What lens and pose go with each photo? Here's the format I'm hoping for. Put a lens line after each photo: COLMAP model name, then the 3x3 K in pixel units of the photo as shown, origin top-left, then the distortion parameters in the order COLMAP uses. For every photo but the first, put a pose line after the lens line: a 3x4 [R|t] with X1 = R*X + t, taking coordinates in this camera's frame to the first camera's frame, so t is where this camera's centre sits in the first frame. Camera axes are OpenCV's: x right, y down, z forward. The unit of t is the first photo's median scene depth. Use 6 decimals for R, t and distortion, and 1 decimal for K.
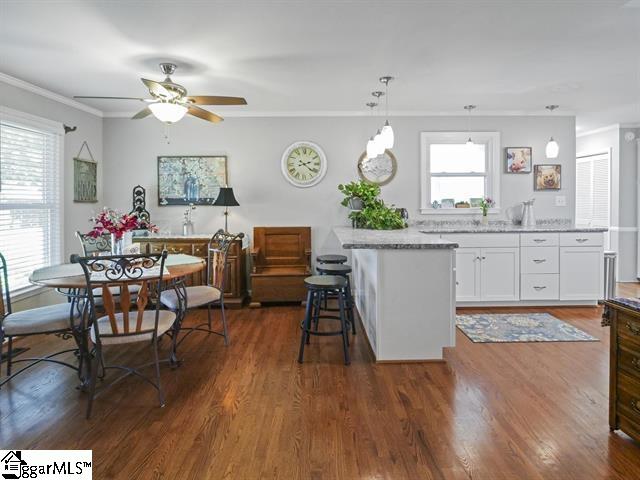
lens RADIAL K [[352.8, 0, 319.7], [0, 352.8, 229.1], [0, 0, 1]] dist [-0.000283, 0.000289]
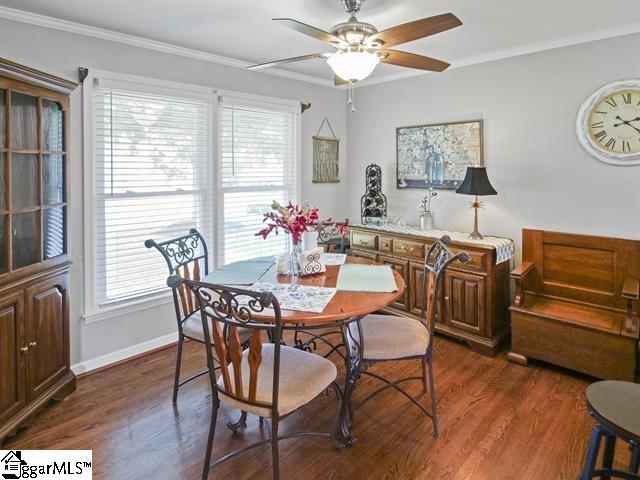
lens RADIAL K [[378.5, 0, 320.6], [0, 378.5, 177.3], [0, 0, 1]] dist [-0.002873, -0.000461]
pose [[0.707630, 0.019179, -0.706323, 0.032504], [-0.061445, 0.997515, -0.034472, -0.053385], [0.703907, 0.067793, 0.707050, 0.277062]]
